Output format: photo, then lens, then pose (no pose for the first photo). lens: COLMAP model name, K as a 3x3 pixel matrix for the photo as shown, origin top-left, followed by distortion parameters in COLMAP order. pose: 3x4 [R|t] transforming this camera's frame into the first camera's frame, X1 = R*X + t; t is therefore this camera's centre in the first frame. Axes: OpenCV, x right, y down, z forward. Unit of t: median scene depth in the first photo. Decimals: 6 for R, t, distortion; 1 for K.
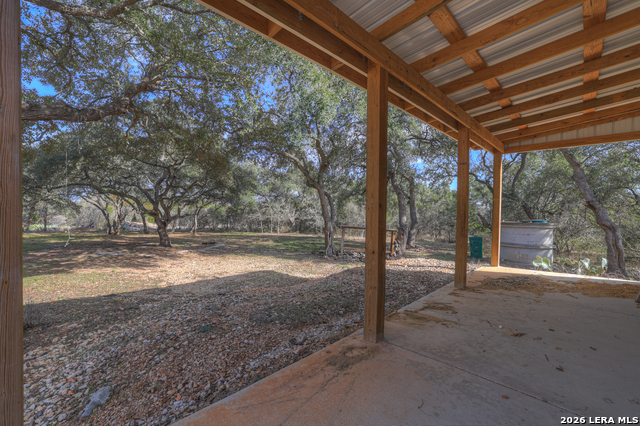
lens RADIAL K [[276.0, 0, 320.0], [0, 276.0, 213.0], [0, 0, 1]] dist [-0.048350, 0.017903]
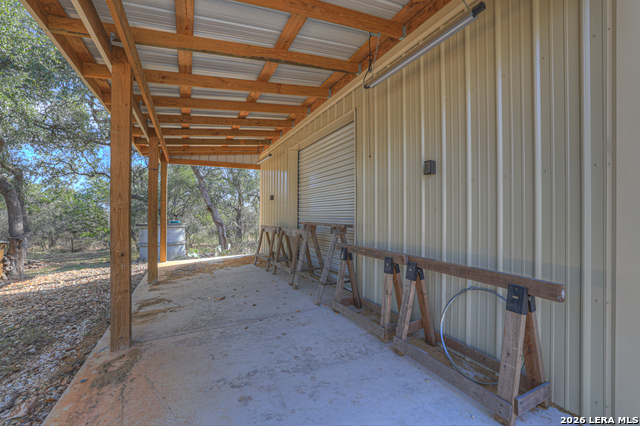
lens RADIAL K [[276.0, 0, 320.0], [0, 276.0, 213.0], [0, 0, 1]] dist [-0.048350, 0.017903]
pose [[0.316329, -0.008736, 0.948609, -0.322924], [0.020357, 0.999790, 0.002419, 0.004876], [-0.948431, 0.018546, 0.316440, 0.028413]]
